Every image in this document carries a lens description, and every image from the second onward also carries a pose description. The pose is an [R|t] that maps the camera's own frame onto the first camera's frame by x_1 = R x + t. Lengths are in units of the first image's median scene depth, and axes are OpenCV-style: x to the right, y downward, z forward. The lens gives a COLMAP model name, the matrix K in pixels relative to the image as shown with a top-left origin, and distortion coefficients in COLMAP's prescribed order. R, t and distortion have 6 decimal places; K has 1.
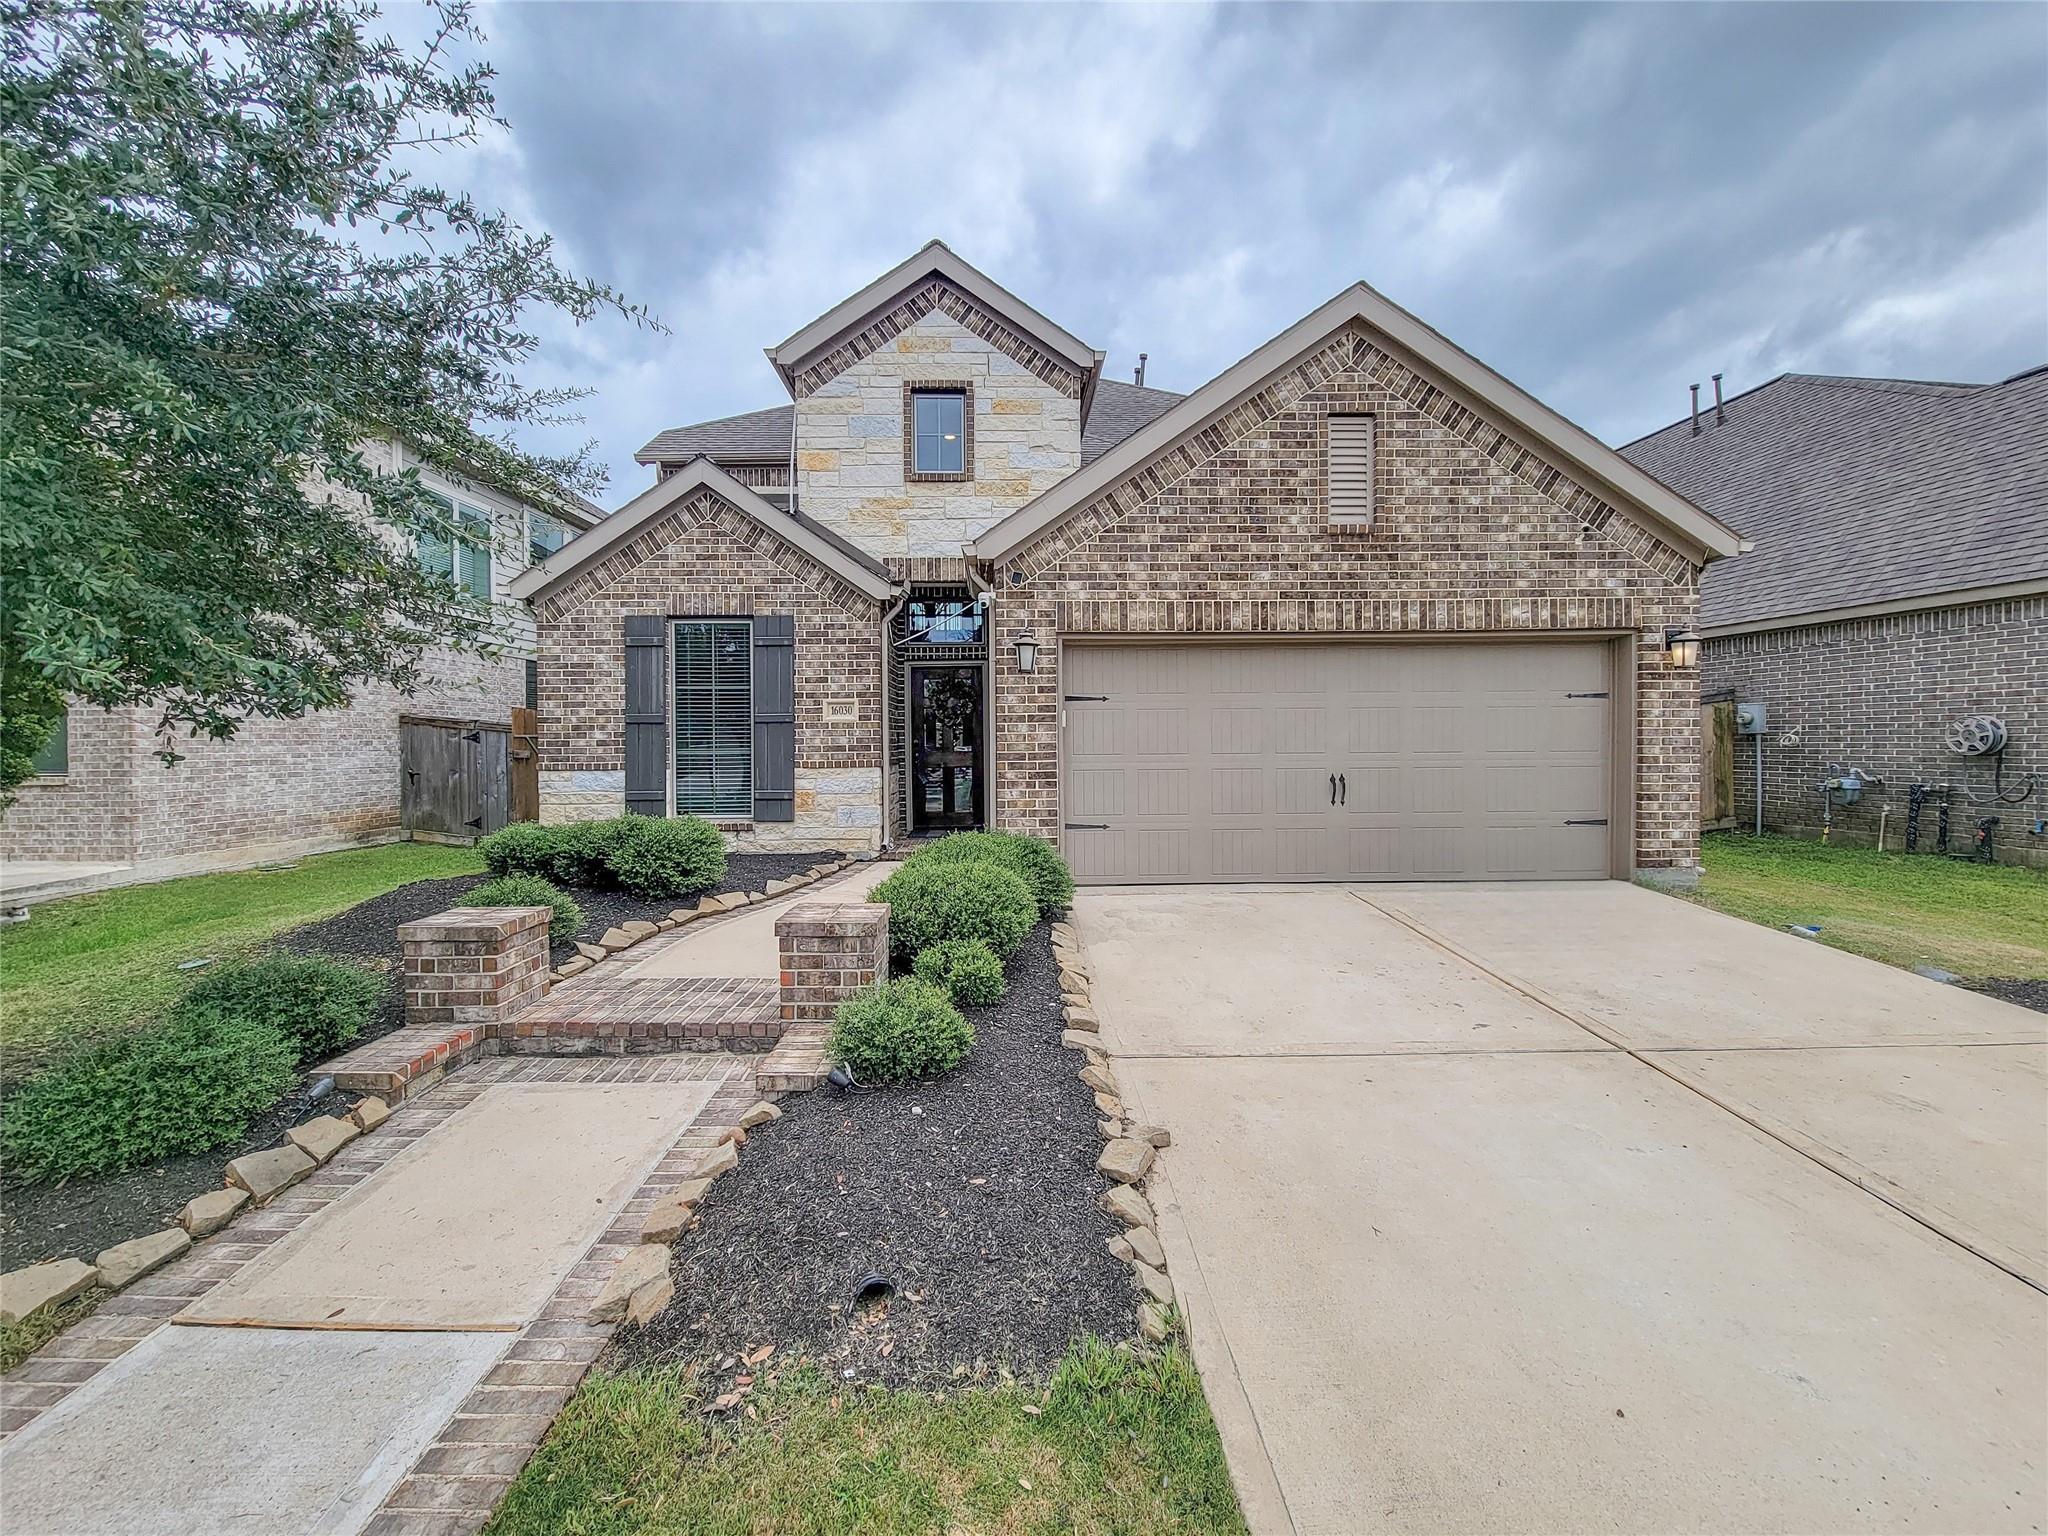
lens RADIAL K [[819.9, 0, 1006.3], [0, 819.9, 722.6], [0, 0, 1]] dist [0.000842, 0.000118]
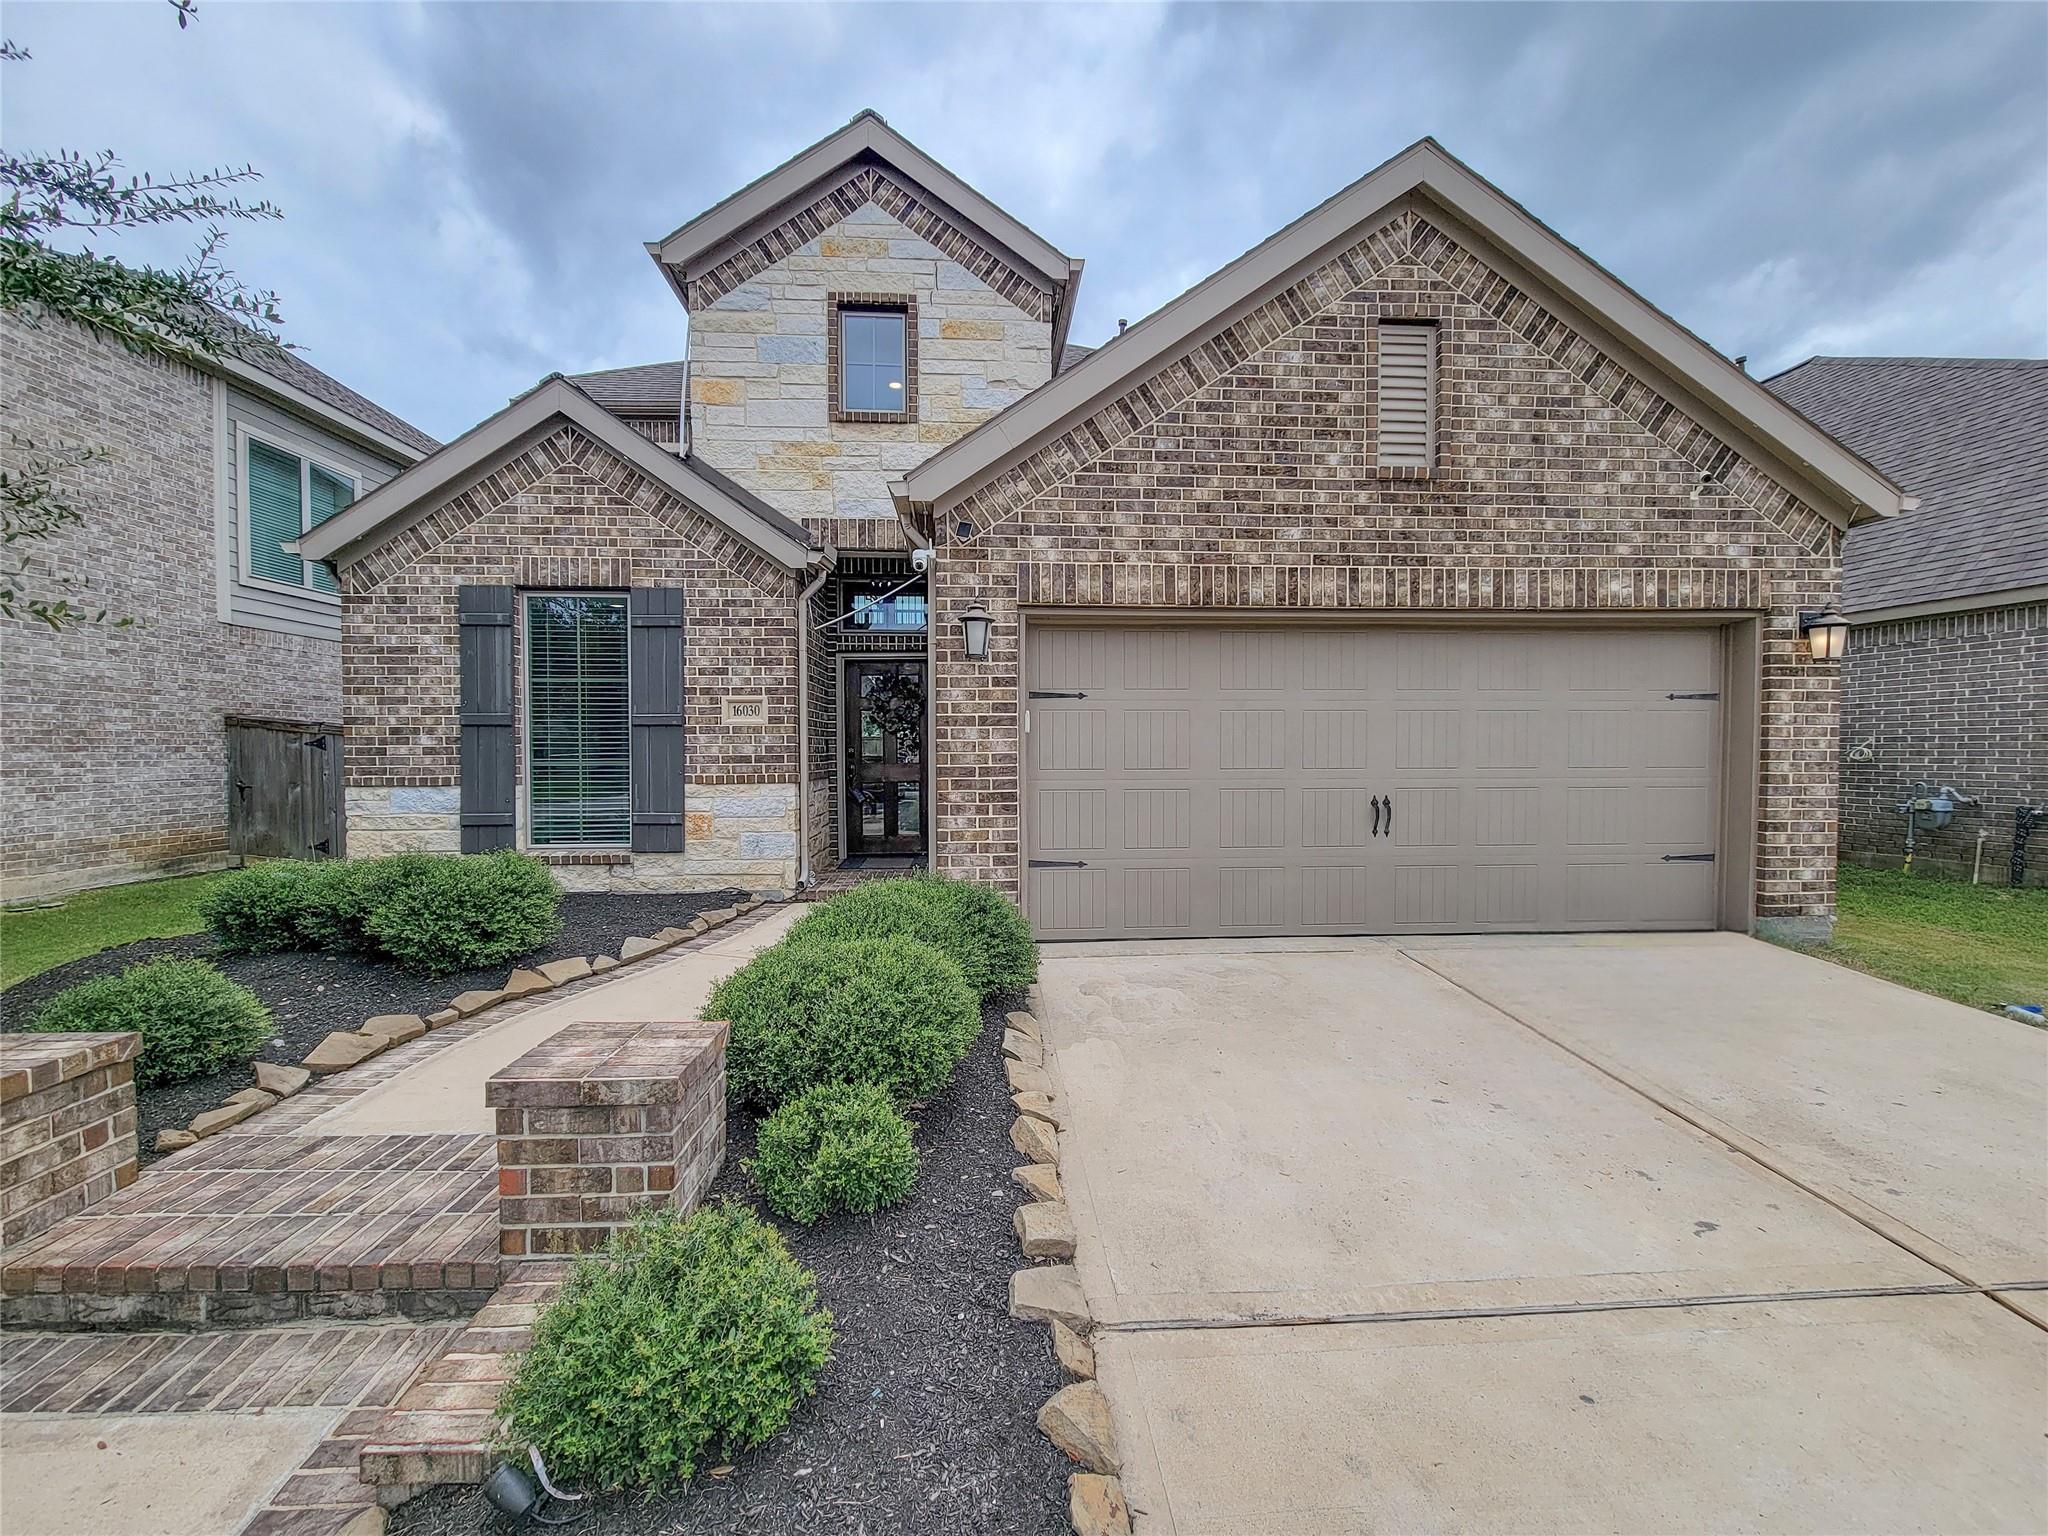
lens RADIAL K [[819.9, 0, 1006.3], [0, 819.9, 722.6], [0, 0, 1]] dist [0.000842, 0.000118]
pose [[0.999373, 0.006032, 0.034889, 0.024439], [-0.005629, 0.999917, -0.011624, 0.005022], [-0.034956, 0.011421, 0.999324, 0.247301]]
